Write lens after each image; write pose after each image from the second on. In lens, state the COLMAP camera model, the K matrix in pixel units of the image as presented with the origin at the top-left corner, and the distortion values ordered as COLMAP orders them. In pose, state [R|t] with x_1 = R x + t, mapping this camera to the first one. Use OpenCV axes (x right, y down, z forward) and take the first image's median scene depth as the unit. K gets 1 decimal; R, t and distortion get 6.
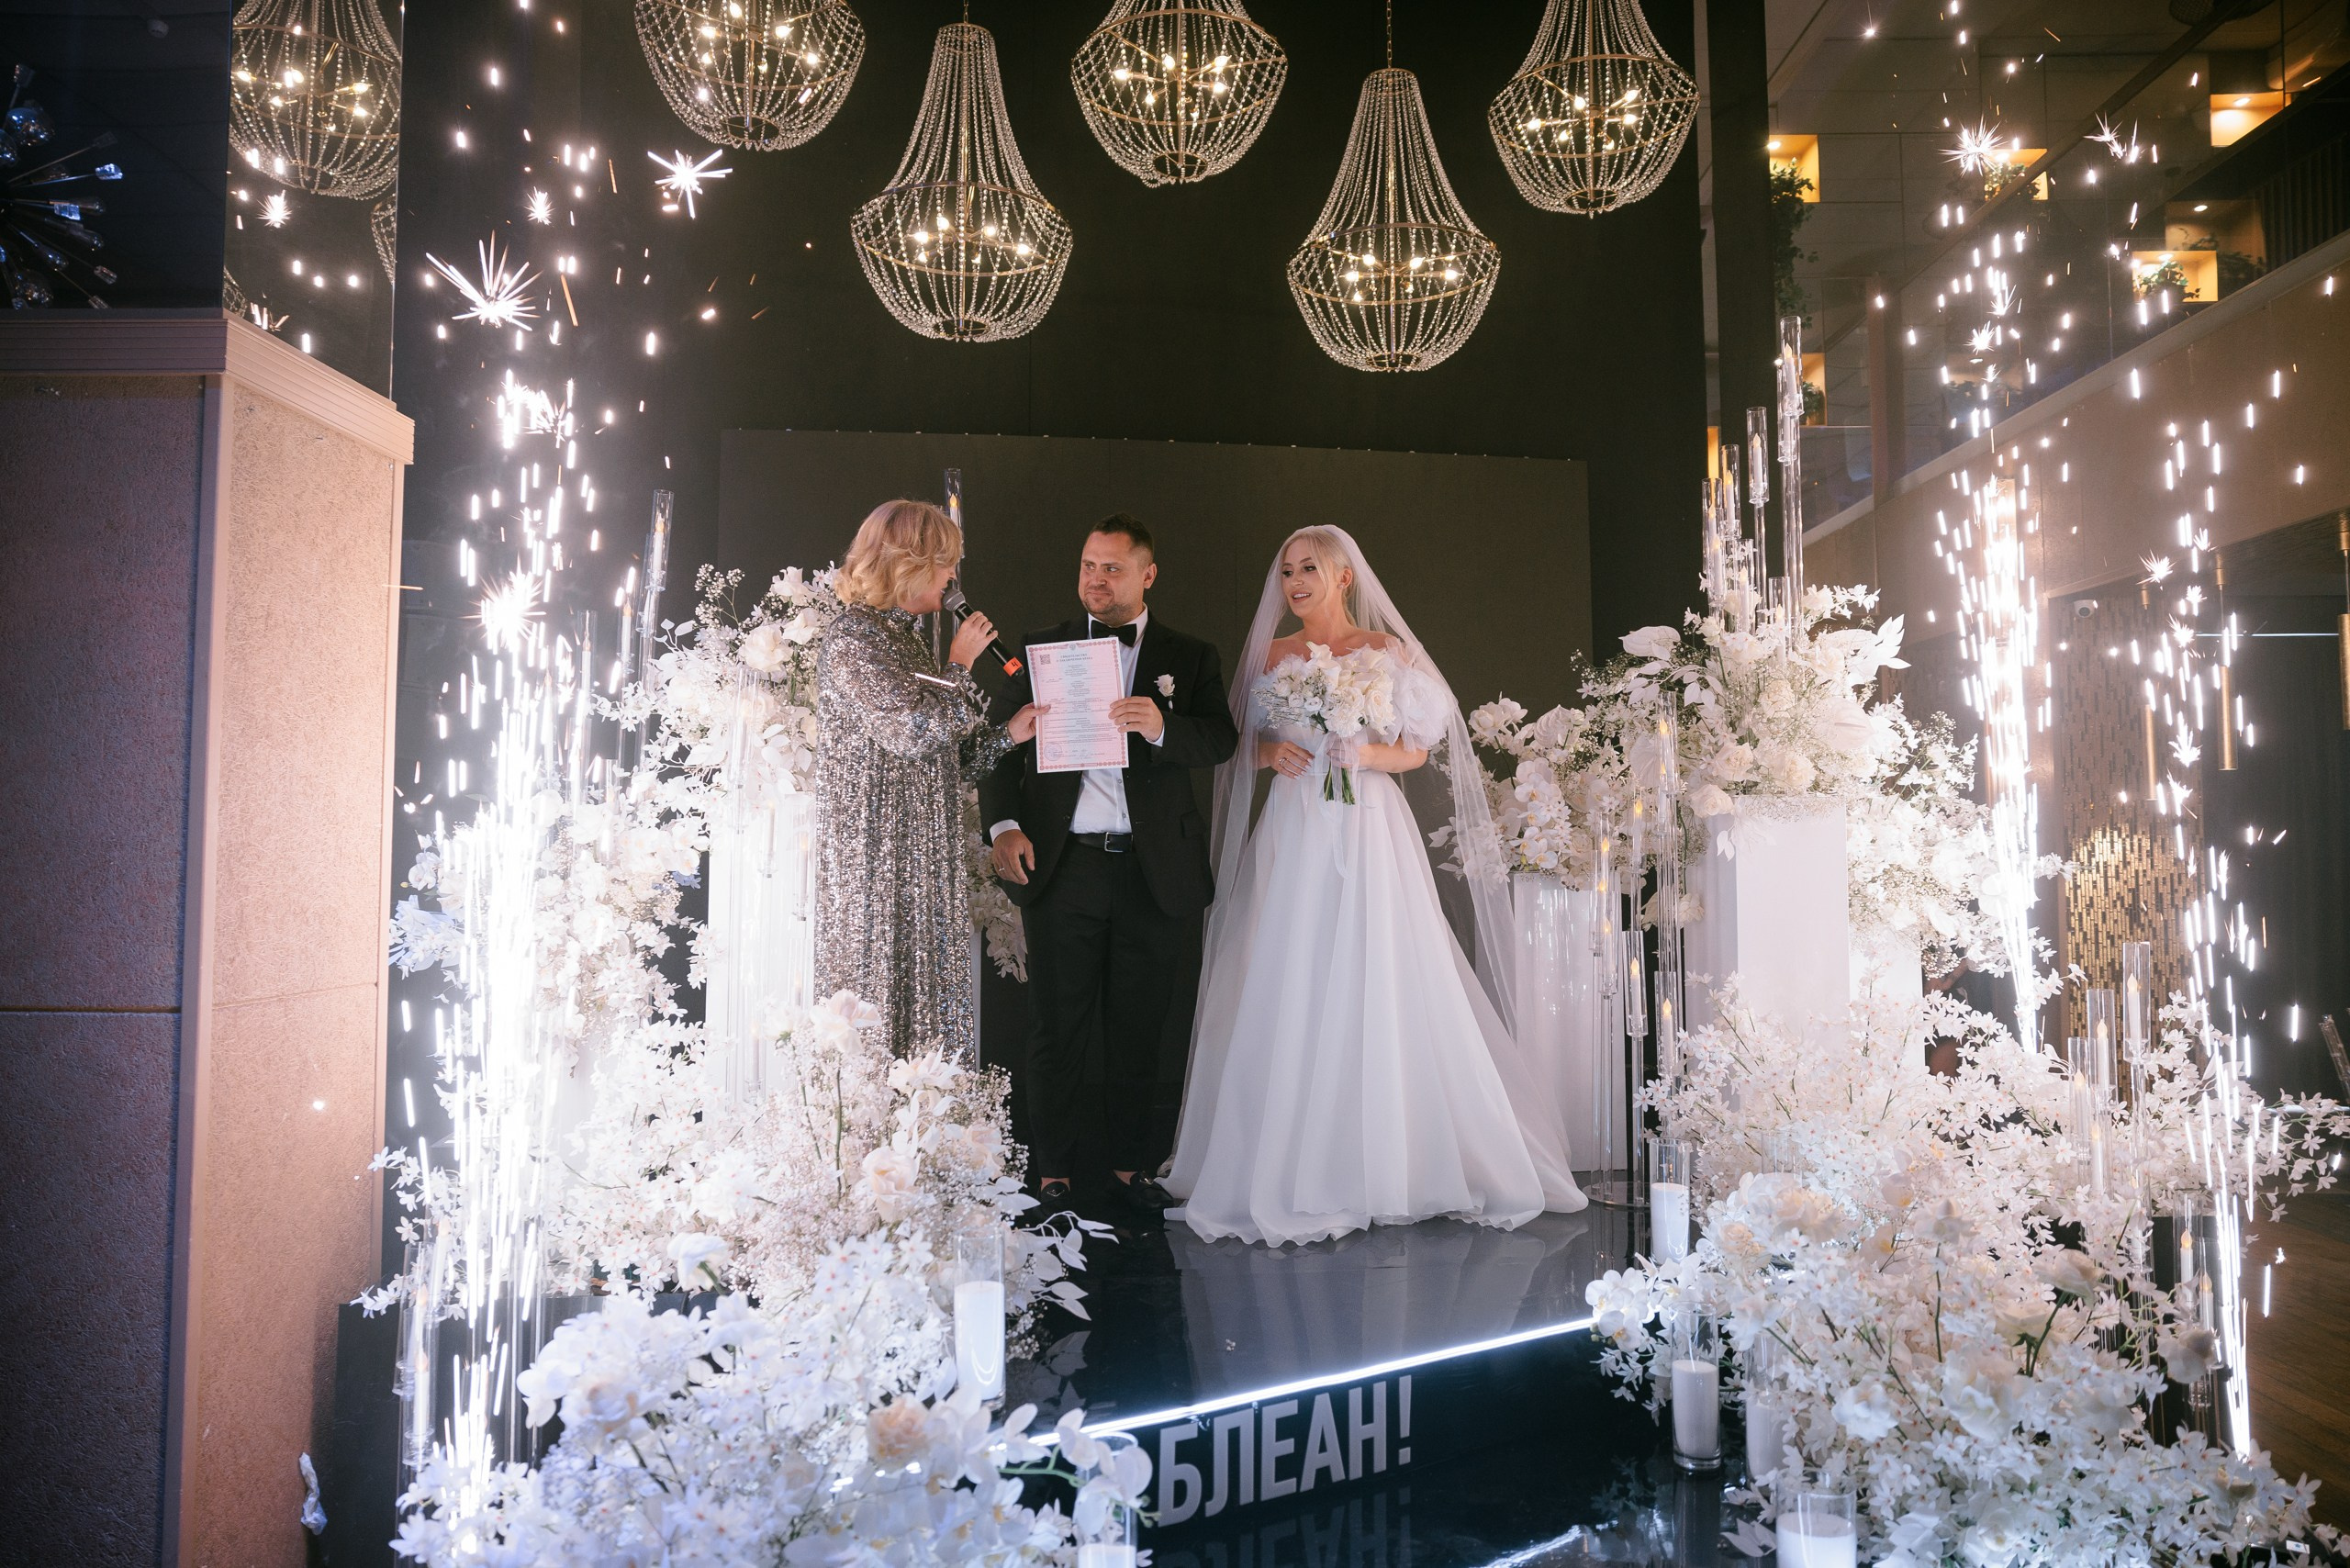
lens RADIAL K [[1568.2, 0, 1175.0], [0, 1568.2, 784.0], [0, 0, 1]] dist [-0.063375, 0.055480]
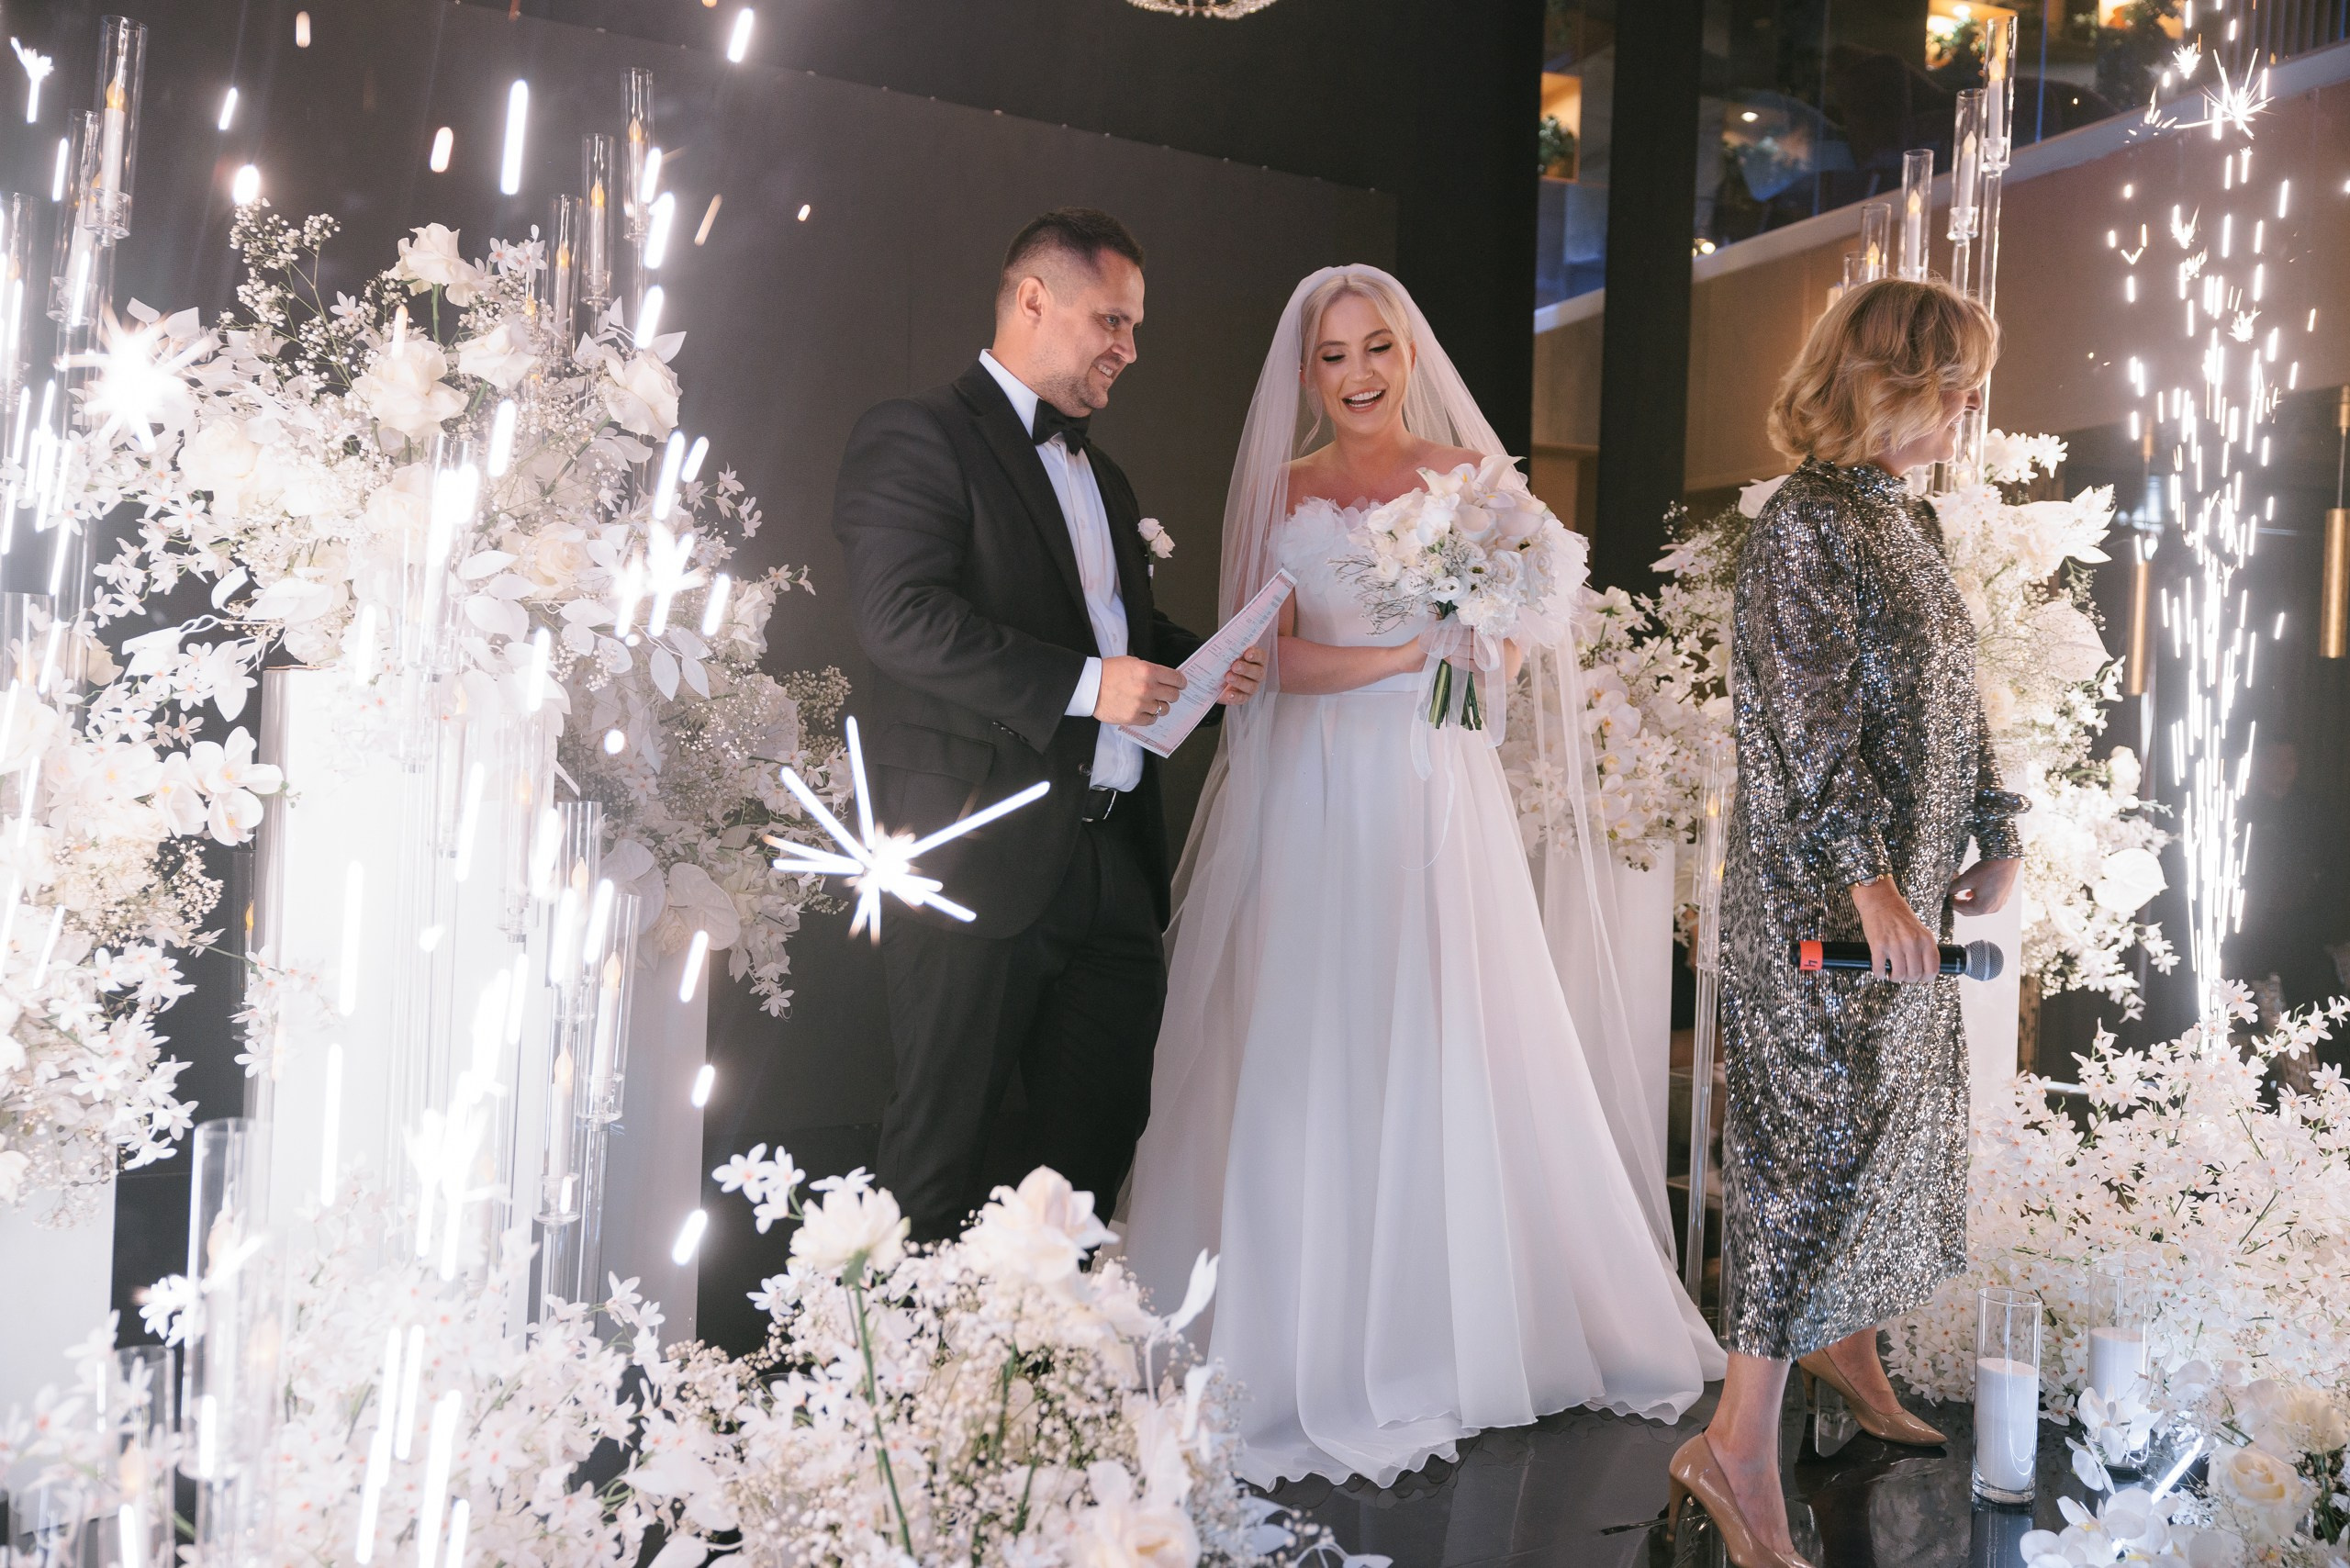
lens RADIAL K [[2138.4, 0, 1193.9], [0, 2138.4, 789.8], [0, 0, 1]] dist [0.047792, -0.017926]
pose [[0.924344, 0.021769, 0.380939, -0.266547], [-0.053261, 0.995958, 0.072324, -0.021064], [-0.377825, -0.087142, 0.921767, 0.245853]]
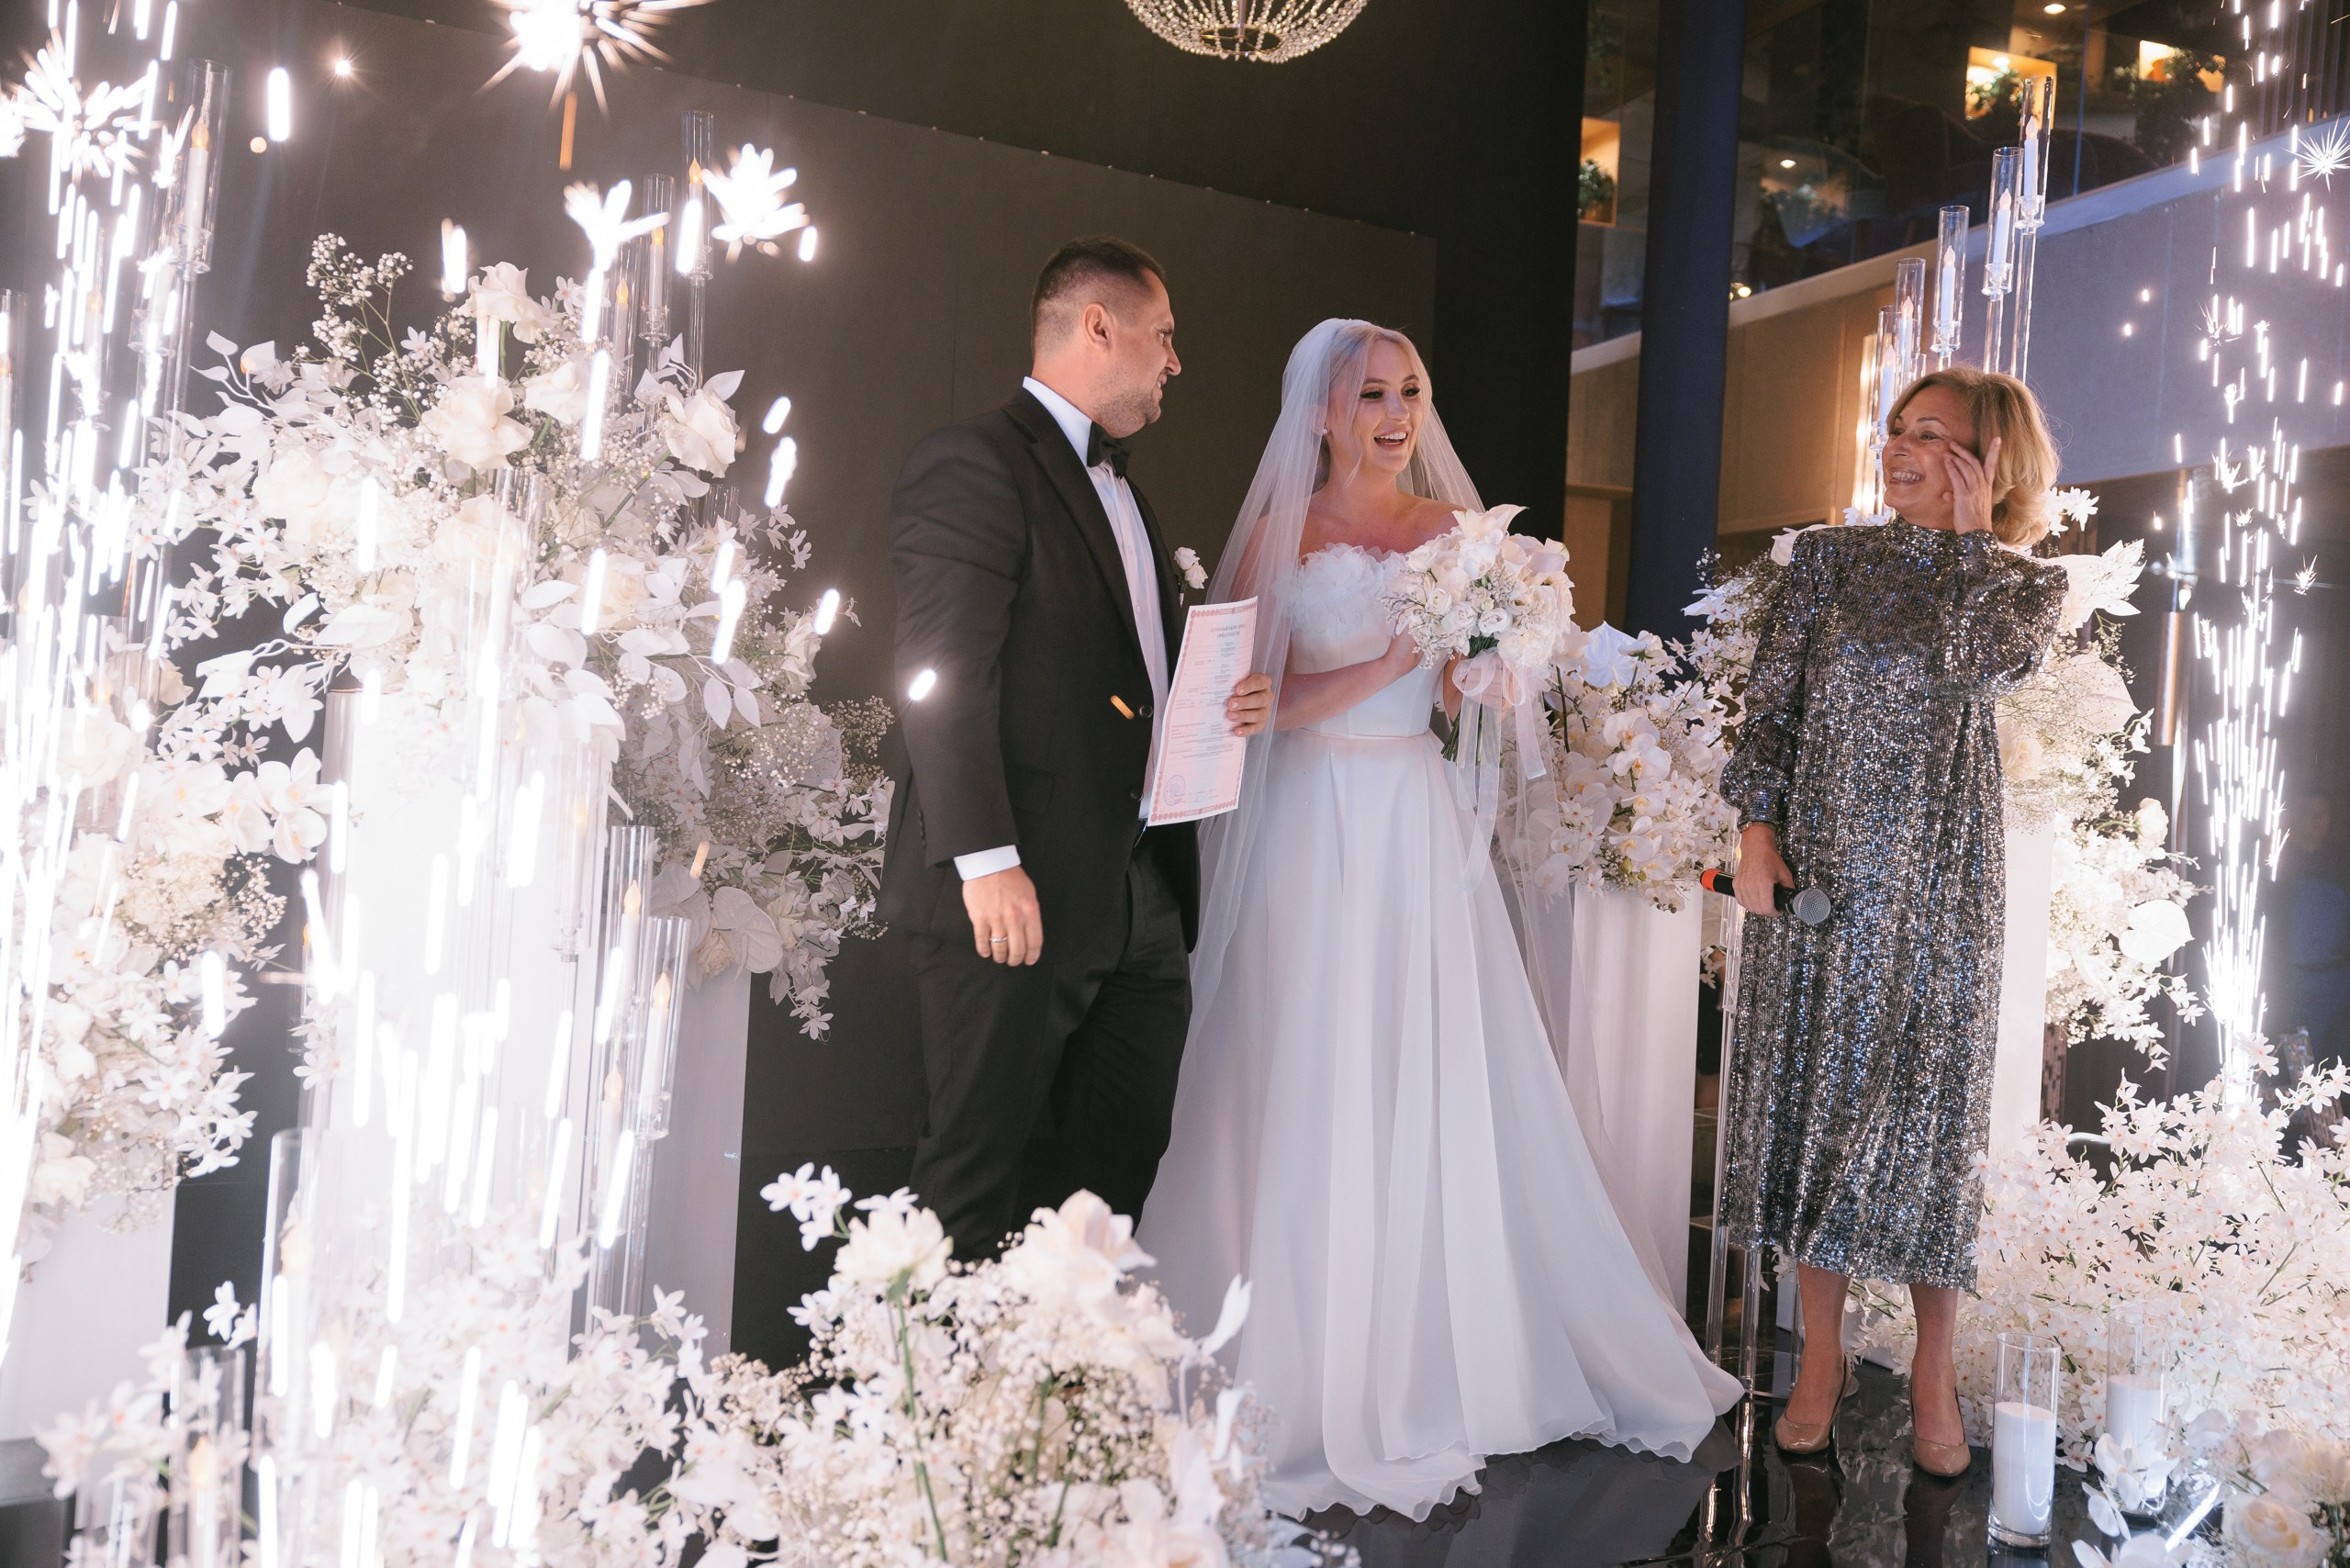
lens RADIAL K [[2138.4, 0, 1193.9], [0, 2138.4, 789.8], [0, 0, 1]] dist [0.047792, -0.017926]
pose [[0.928578, 0.044140, 0.368504, -0.274501], [-0.070639, 0.995772, 0.058723, -0.023238], [-0.364354, -0.080560, 0.927770, 0.234403]]
